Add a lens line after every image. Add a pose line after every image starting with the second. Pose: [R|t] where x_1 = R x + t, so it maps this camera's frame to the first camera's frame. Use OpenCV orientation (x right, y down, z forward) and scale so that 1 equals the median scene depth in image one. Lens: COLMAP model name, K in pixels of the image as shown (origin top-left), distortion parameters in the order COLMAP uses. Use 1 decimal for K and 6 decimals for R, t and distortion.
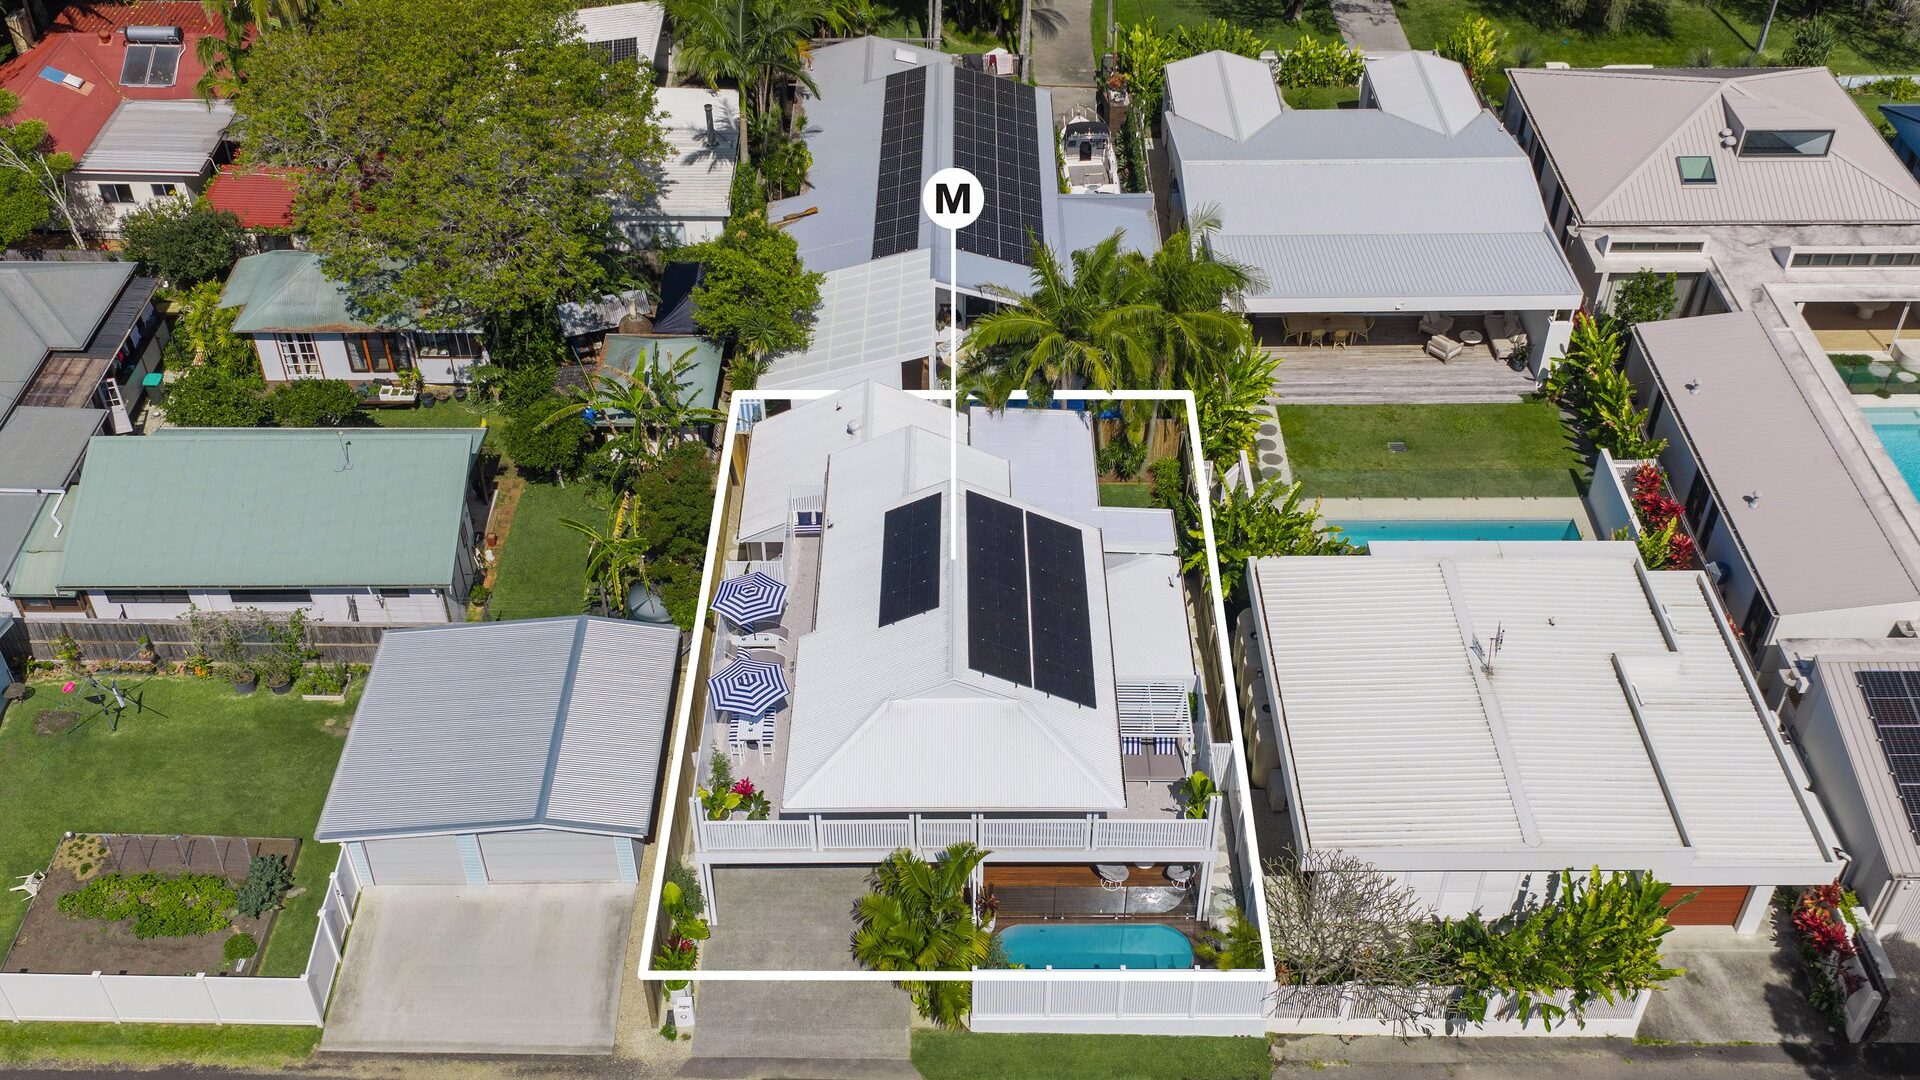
lens RADIAL K [[1699.9, 0, 957.4], [0, 1699.9, 612.0], [0, 0, 1]] dist [0.066980, -0.105542]
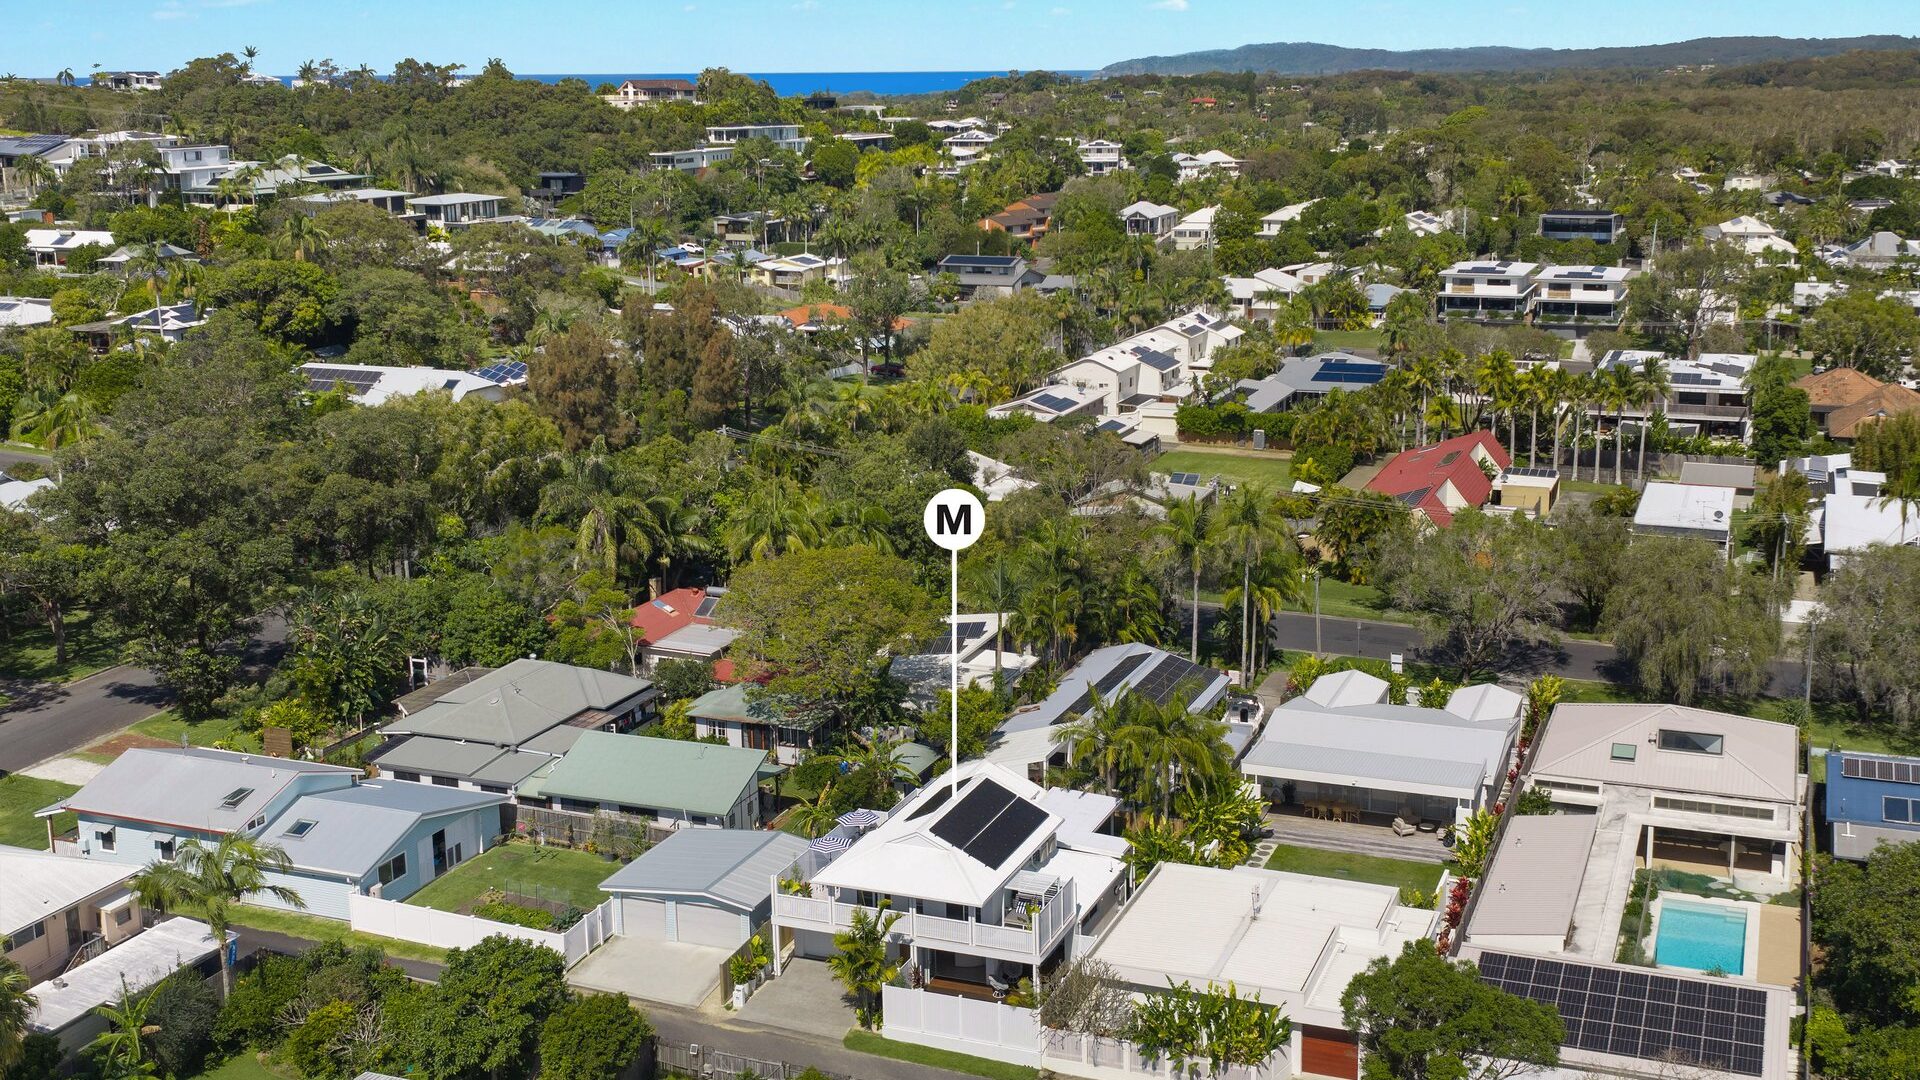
lens RADIAL K [[1699.9, 0, 957.4], [0, 1699.9, 612.0], [0, 0, 1]] dist [0.066980, -0.105542]
pose [[0.928406, 0.104525, -0.356563, 0.448942], [-0.250375, 0.885029, -0.392474, 0.363087], [0.274545, 0.453650, 0.847837, -0.438186]]
